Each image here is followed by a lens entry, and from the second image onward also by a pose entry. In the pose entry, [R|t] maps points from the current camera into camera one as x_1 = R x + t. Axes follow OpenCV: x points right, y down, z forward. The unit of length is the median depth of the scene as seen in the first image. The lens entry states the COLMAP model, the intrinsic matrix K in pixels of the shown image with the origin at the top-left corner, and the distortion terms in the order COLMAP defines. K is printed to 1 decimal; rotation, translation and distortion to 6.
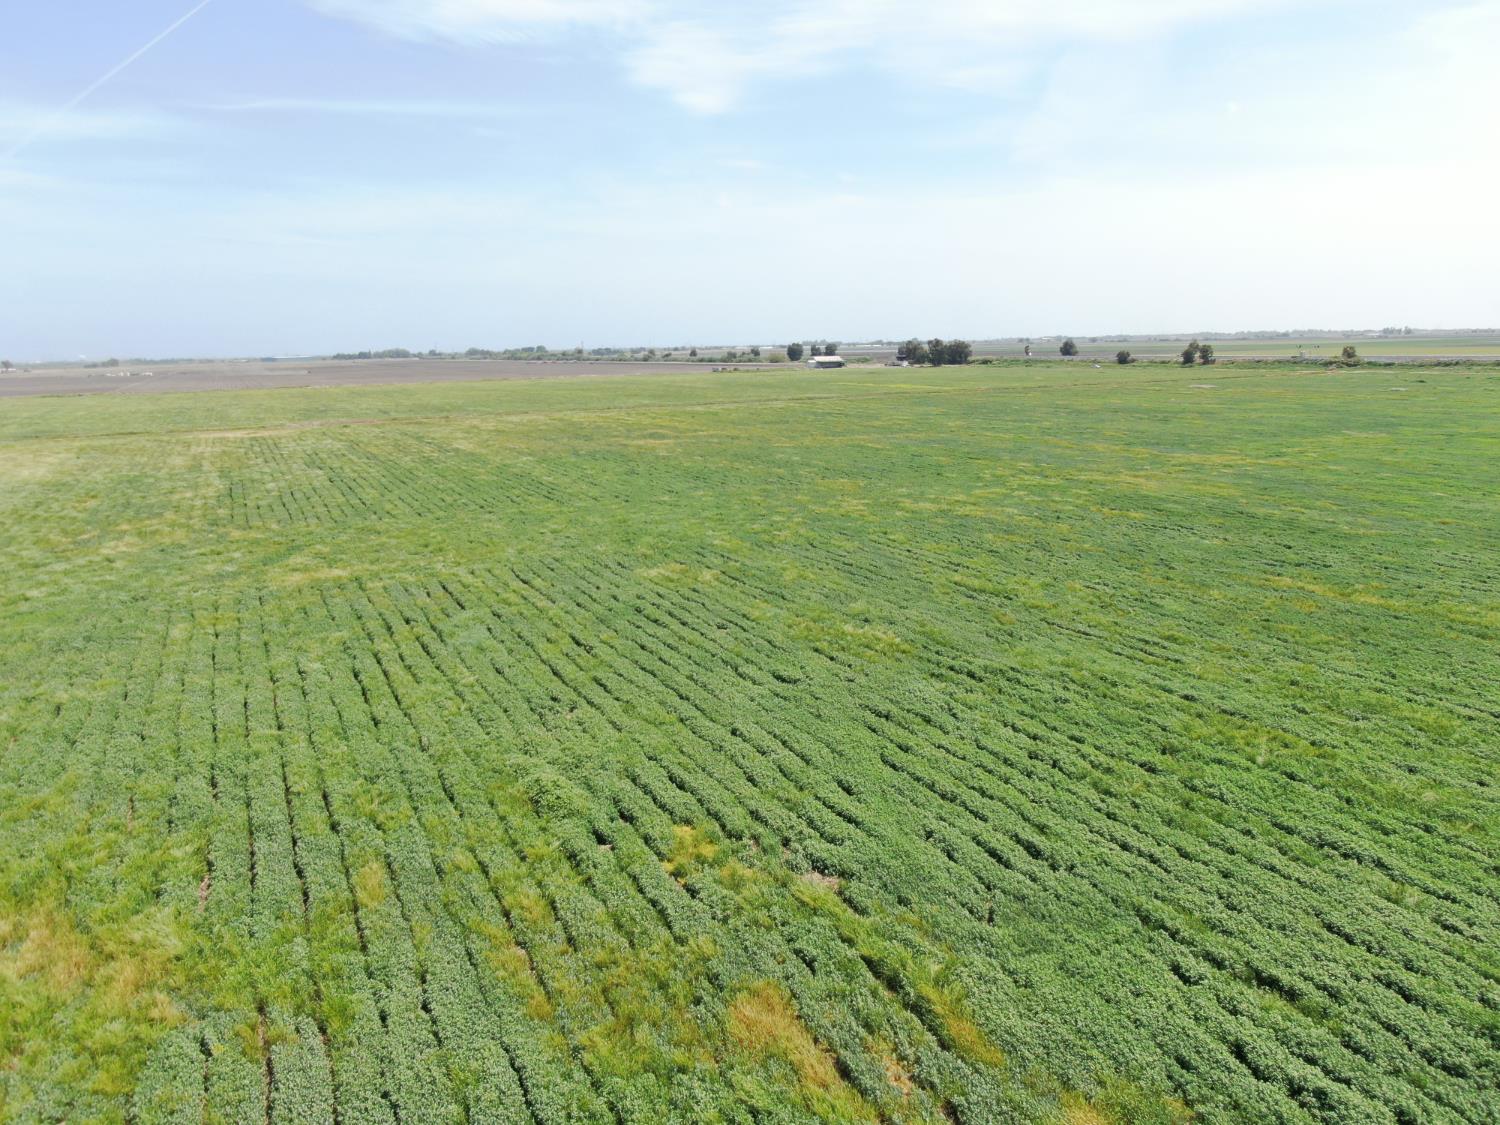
lens RADIAL K [[1094.5, 0, 750.1], [0, 1094.5, 561.5], [0, 0, 1]] dist [-0.018651, 0.005933]
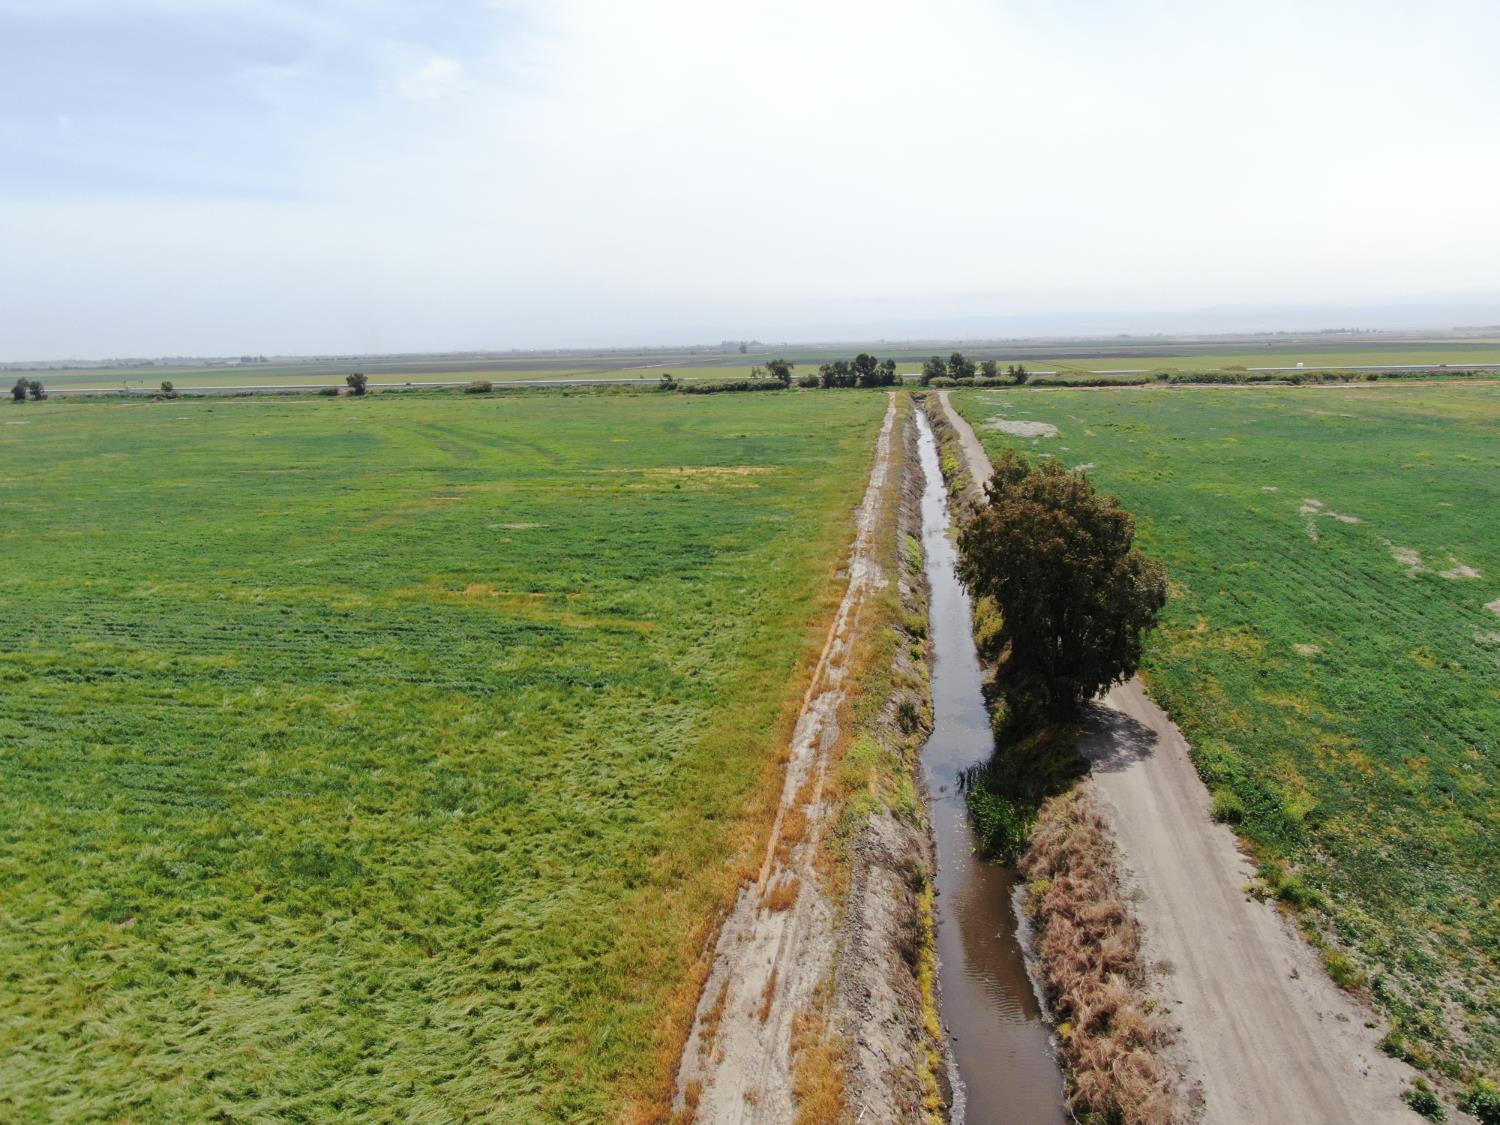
lens RADIAL K [[1094.5, 0, 748.0], [0, 1094.5, 560.4], [0, 0, 1]] dist [-0.018651, 0.005933]
pose [[0.596949, -0.141021, 0.789788, -0.030906], [0.159096, 0.985688, 0.055750, 0.026849], [-0.786346, 0.092372, 0.610841, -0.192415]]
